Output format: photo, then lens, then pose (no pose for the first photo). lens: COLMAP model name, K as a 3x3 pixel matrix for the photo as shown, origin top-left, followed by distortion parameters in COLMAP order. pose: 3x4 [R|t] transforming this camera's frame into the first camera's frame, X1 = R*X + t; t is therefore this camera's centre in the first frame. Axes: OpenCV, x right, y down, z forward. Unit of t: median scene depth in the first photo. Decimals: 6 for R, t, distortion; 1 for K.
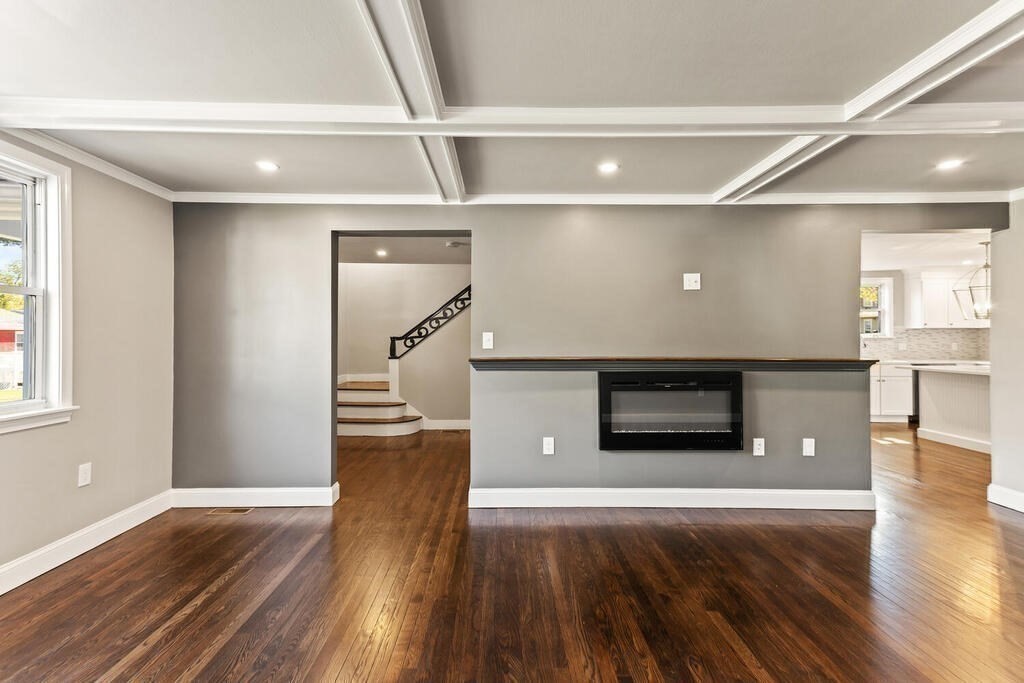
lens RADIAL K [[484.8, 0, 514.0], [0, 484.8, 338.2], [0, 0, 1]] dist [0.037041, 0.000919]
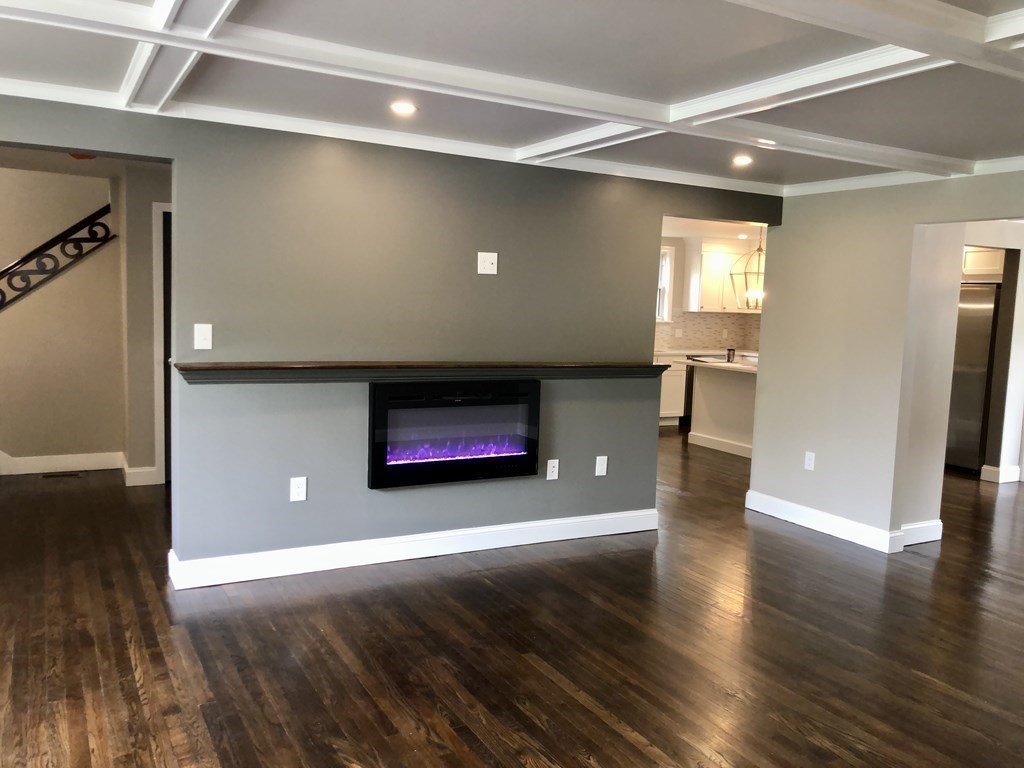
lens RADIAL K [[836.0, 0, 533.9], [0, 836.0, 381.1], [0, 0, 1]] dist [0.048381, -0.007265]
pose [[0.872757, -0.010854, 0.488034, -0.217360], [-0.042713, 0.994221, 0.098494, -0.065550], [-0.486283, -0.106807, 0.867249, -0.194283]]
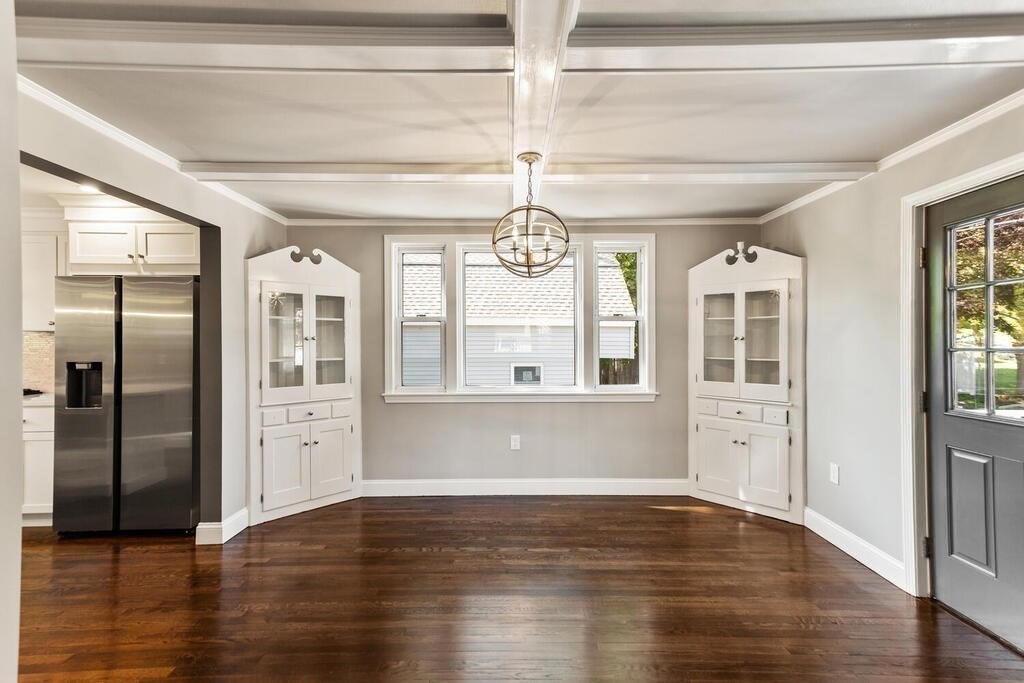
lens RADIAL K [[493.2, 0, 507.7], [0, 493.2, 340.9], [0, 0, 1]] dist [0.019376, 0.000389]
pose [[0.001192, 0.011119, 0.999937, 0.898154], [0.004265, 0.999929, -0.011124, -0.008349], [-0.999990, 0.004278, 0.001145, 0.517107]]
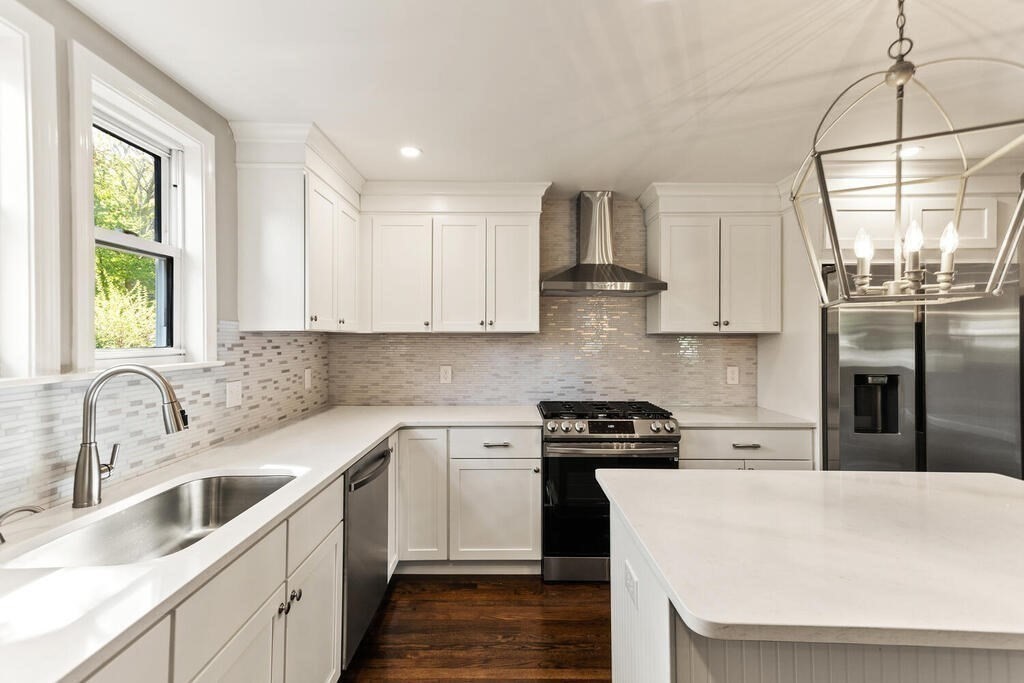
lens RADIAL K [[484.8, 0, 514.0], [0, 484.8, 338.2], [0, 0, 1]] dist [0.037041, 0.000919]
pose [[0.011094, 0.001698, 0.999937, 1.096295], [-0.002498, 0.999995, -0.001671, -0.032669], [-0.999935, -0.002479, 0.011098, 1.818193]]
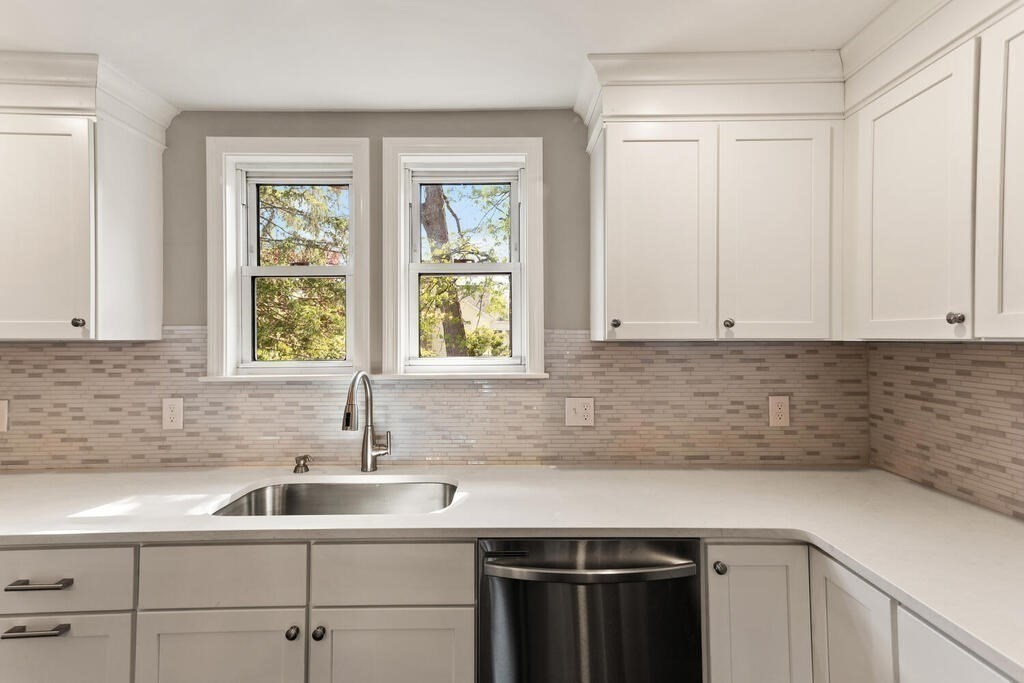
lens RADIAL K [[484.8, 0, 514.0], [0, 484.8, 338.2], [0, 0, 1]] dist [0.037041, 0.000919]
pose [[0.999932, 0.000136, -0.011628, 1.636391], [-0.000128, 1.000000, 0.000729, -0.045455], [0.011629, -0.000728, 0.999932, 1.633235]]
